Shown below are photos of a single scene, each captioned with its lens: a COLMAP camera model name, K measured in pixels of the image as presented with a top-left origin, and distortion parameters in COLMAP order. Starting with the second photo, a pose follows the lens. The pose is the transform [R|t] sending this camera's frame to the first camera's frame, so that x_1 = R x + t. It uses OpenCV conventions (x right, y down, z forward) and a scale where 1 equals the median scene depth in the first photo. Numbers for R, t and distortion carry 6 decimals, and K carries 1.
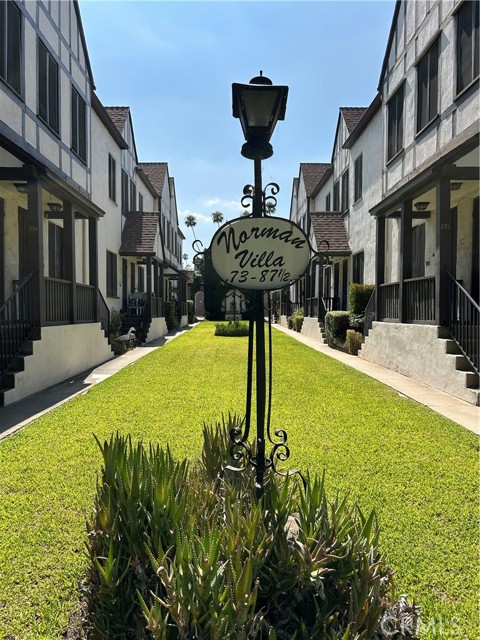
lens RADIAL K [[471.2, 0, 234.0], [0, 471.2, 325.0], [0, 0, 1]] dist [0.032142, -0.043019]
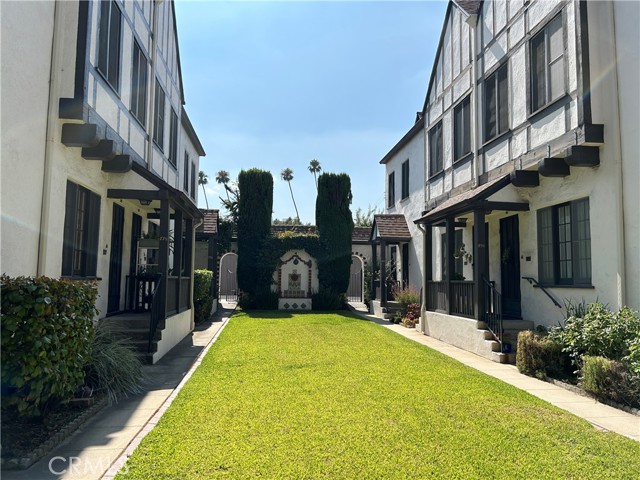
lens RADIAL K [[471.2, 0, 315.9], [0, 471.2, 241.4], [0, 0, 1]] dist [0.032142, -0.043019]
pose [[0.994902, 0.022128, 0.098392, -0.122573], [-0.010427, 0.992973, -0.117885, -0.046426], [-0.100309, 0.116258, 0.988141, -0.222390]]
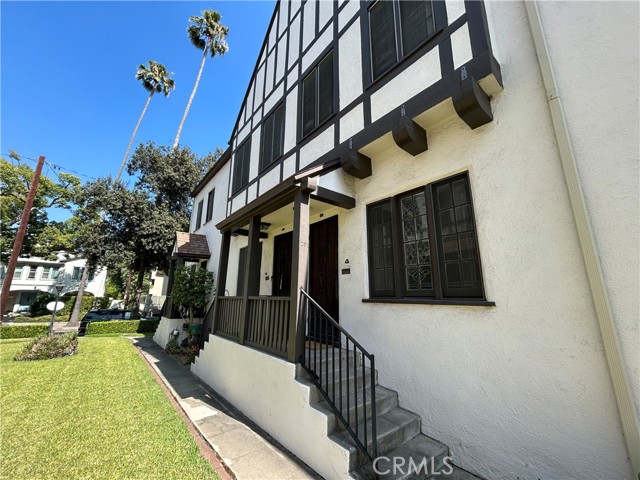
lens RADIAL K [[258.8, 0, 337.1], [0, 258.8, 236.2], [0, 0, 1]] dist [-0.000621, -0.000425]
pose [[0.745756, 0.141039, 0.651119, 0.145298], [0.031612, 0.968742, -0.246047, -0.079200], [-0.665468, 0.204074, 0.717987, 0.508134]]
